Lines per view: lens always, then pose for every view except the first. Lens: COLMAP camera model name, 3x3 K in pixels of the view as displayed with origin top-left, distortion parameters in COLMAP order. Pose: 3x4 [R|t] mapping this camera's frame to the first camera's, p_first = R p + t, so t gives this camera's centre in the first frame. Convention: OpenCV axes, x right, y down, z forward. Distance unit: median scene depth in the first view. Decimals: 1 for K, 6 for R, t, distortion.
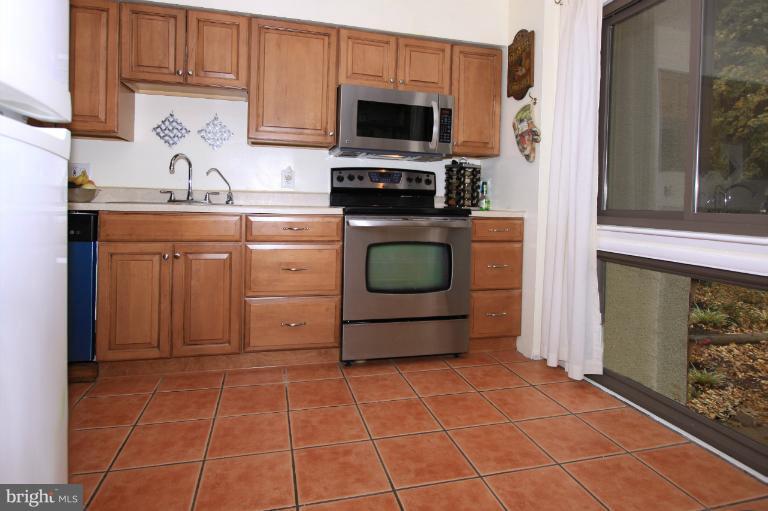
lens RADIAL K [[413.6, 0, 384.0], [0, 413.6, 255.5], [0, 0, 1]] dist [-0.035514, -0.000177]
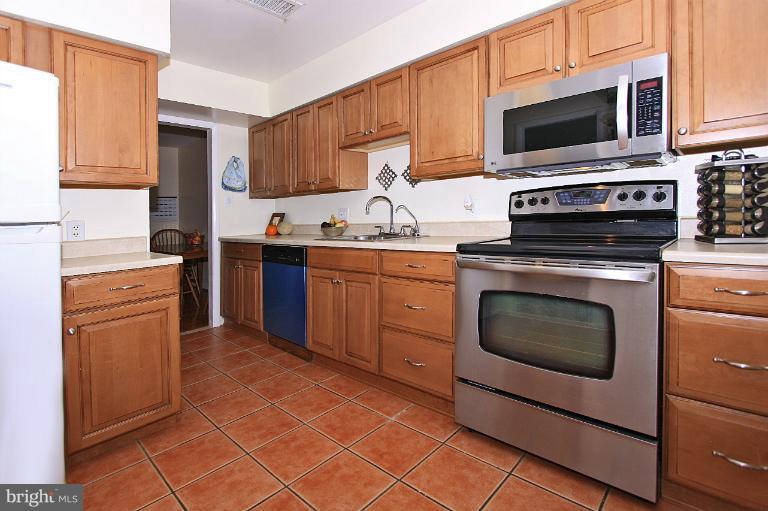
lens RADIAL K [[360.3, 0, 382.2], [0, 360.3, 245.0], [0, 0, 1]] dist [-0.021011, -0.000233]
pose [[0.540910, 0.020928, -0.840820, 0.405675], [-0.057815, 0.998251, -0.012347, -0.087418], [0.839091, 0.055291, 0.541174, 0.419390]]
